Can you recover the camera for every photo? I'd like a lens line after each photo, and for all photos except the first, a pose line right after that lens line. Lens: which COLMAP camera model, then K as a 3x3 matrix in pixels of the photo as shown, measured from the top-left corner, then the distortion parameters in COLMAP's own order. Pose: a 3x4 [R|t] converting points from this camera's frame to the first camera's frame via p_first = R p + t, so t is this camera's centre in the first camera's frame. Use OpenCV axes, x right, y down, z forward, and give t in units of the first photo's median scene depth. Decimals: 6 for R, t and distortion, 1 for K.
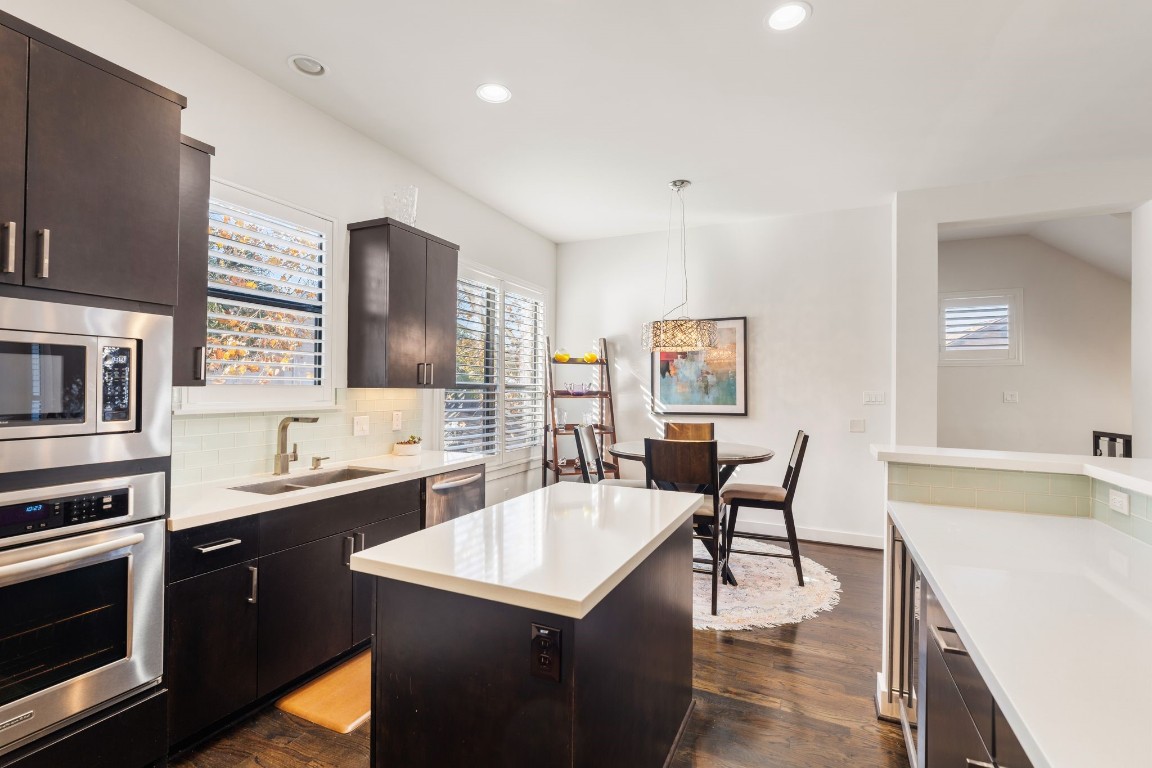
lens RADIAL K [[517.8, 0, 585.2], [0, 517.8, 386.6], [0, 0, 1]] dist [-0.003881, -0.000331]
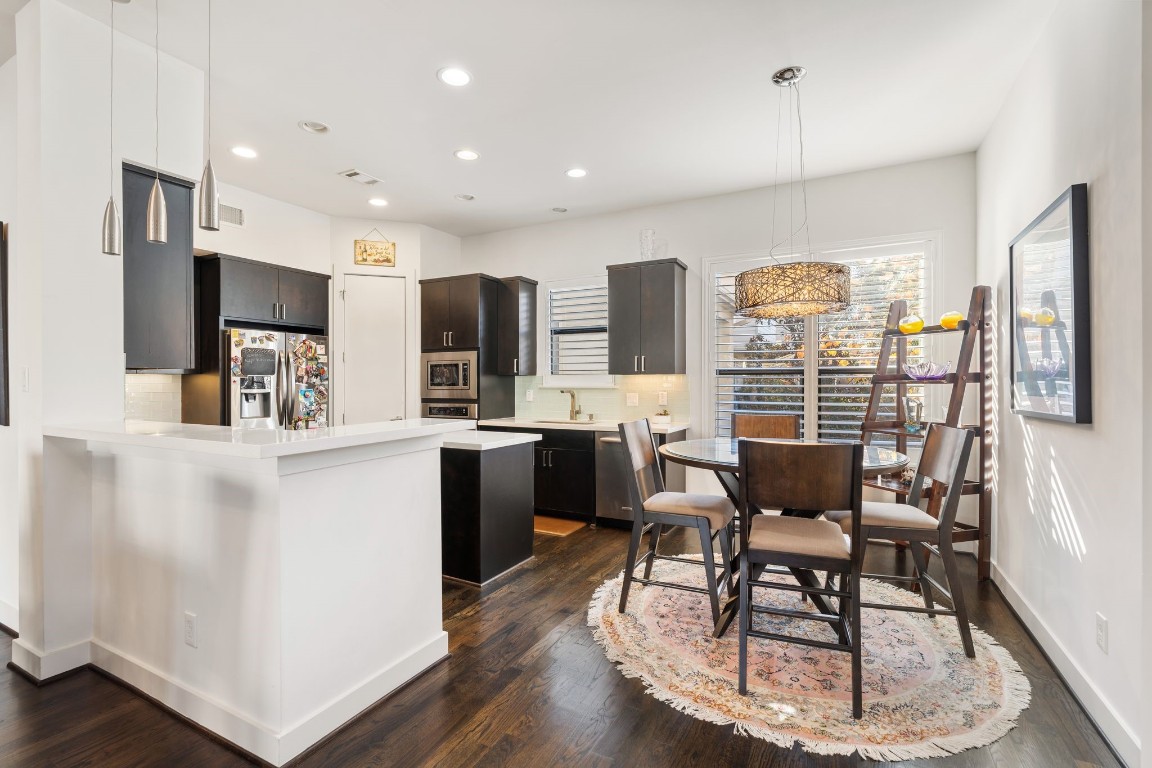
lens RADIAL K [[517.8, 0, 584.6], [0, 517.8, 384.4], [0, 0, 1]] dist [-0.003881, -0.000331]
pose [[-0.049042, -0.003191, -0.998792, 1.139245], [0.006181, 0.999975, -0.003499, 0.035819], [0.998778, -0.006345, -0.049021, 0.948278]]
